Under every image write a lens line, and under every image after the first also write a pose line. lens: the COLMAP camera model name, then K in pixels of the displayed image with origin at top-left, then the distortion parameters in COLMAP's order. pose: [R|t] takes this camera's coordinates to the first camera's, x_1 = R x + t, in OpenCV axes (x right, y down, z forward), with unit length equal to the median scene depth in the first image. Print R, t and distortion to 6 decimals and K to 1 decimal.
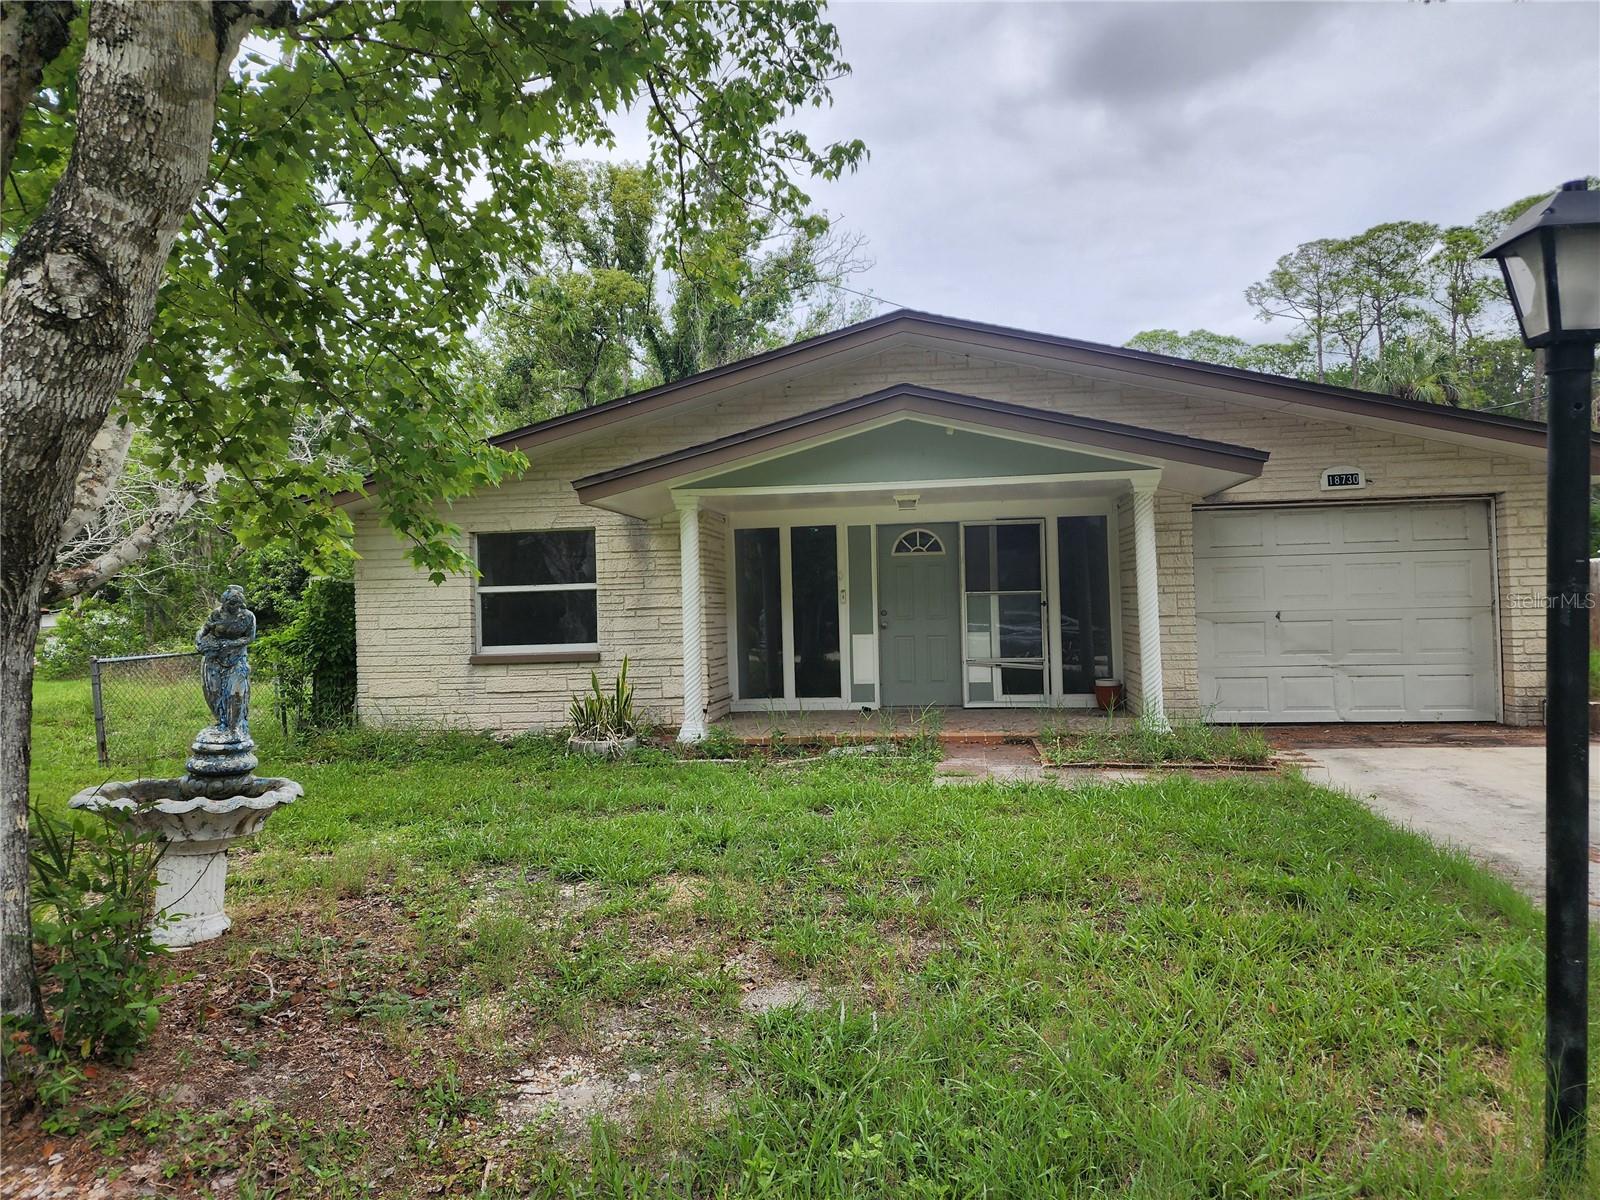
lens RADIAL K [[1067.2, 0, 800.1], [0, 1067.2, 597.9], [0, 0, 1]] dist [0.057227, -0.050714]
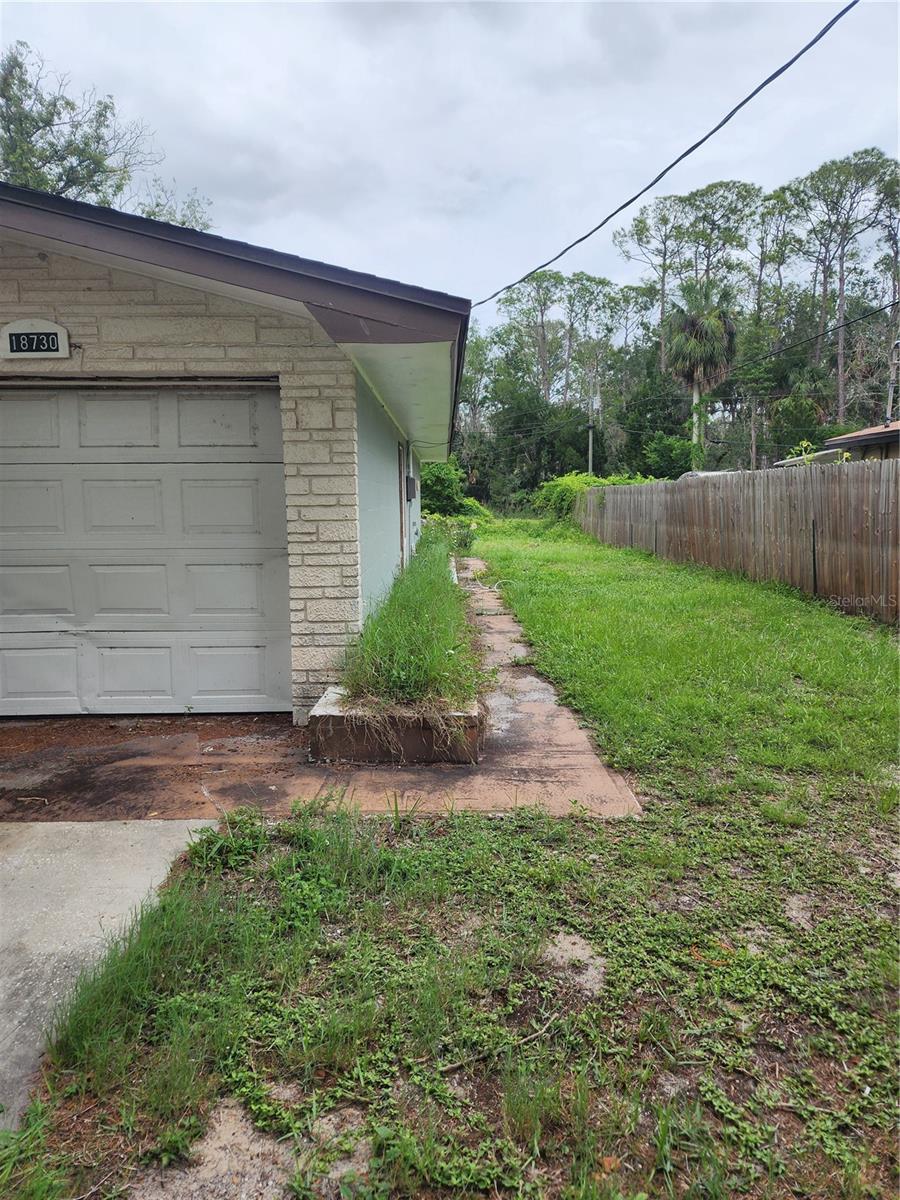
lens RADIAL K [[800.4, 0, 454.7], [0, 800.4, 590.2], [0, 0, 1]] dist [0.057227, -0.050714]
pose [[0.990633, 0.000144, 0.136554, 0.600325], [-0.017700, 0.991698, 0.127364, -0.028316], [-0.135402, -0.128588, 0.982411, 0.434501]]
